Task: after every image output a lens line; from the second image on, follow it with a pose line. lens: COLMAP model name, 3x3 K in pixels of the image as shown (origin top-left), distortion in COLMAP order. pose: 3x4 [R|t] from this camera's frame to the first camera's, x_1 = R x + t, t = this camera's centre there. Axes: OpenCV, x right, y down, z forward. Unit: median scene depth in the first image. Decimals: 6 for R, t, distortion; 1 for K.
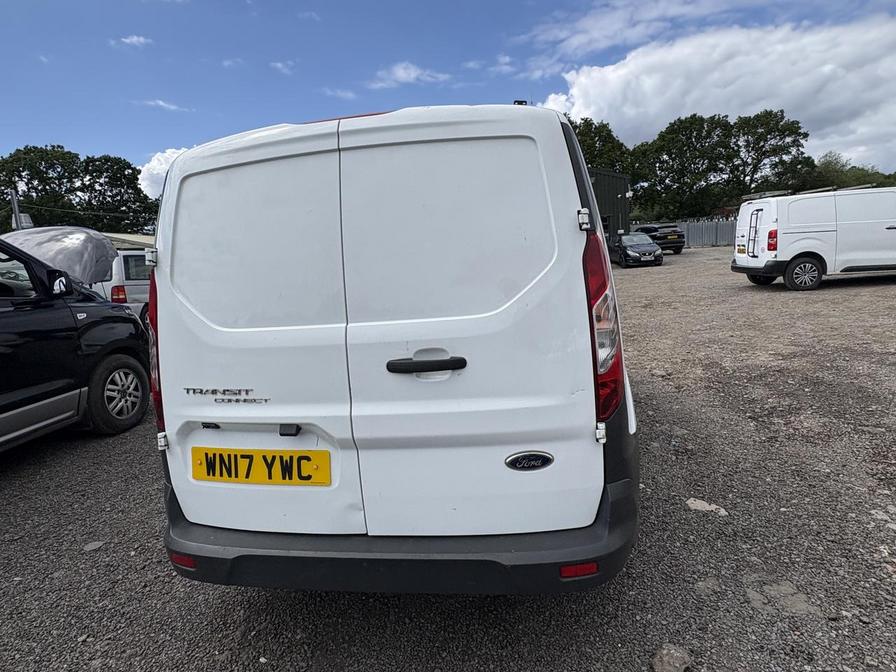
lens RADIAL K [[517.5, 0, 445.7], [0, 517.5, 339.7], [0, 0, 1]] dist [-0.002154, -0.001165]
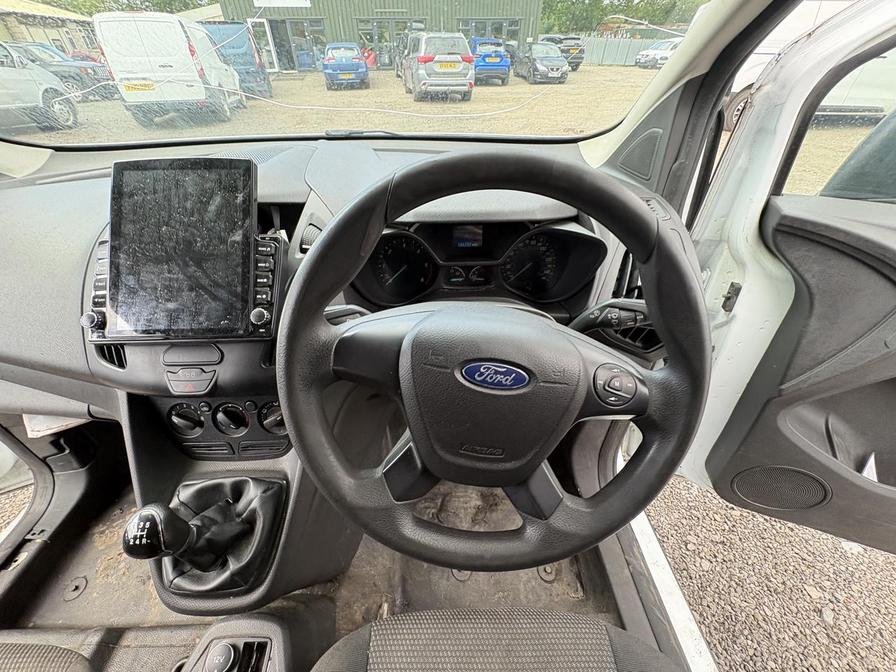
lens RADIAL K [[356.6, 0, 447.3], [0, 356.6, 337.7], [0, 0, 1]] dist [-0.002057, 0.000192]
pose [[0.980740, -0.059664, 0.185983, 0.010668], [-0.037037, 0.878118, 0.477008, -0.016800], [-0.191775, -0.474709, 0.858996, 0.110791]]
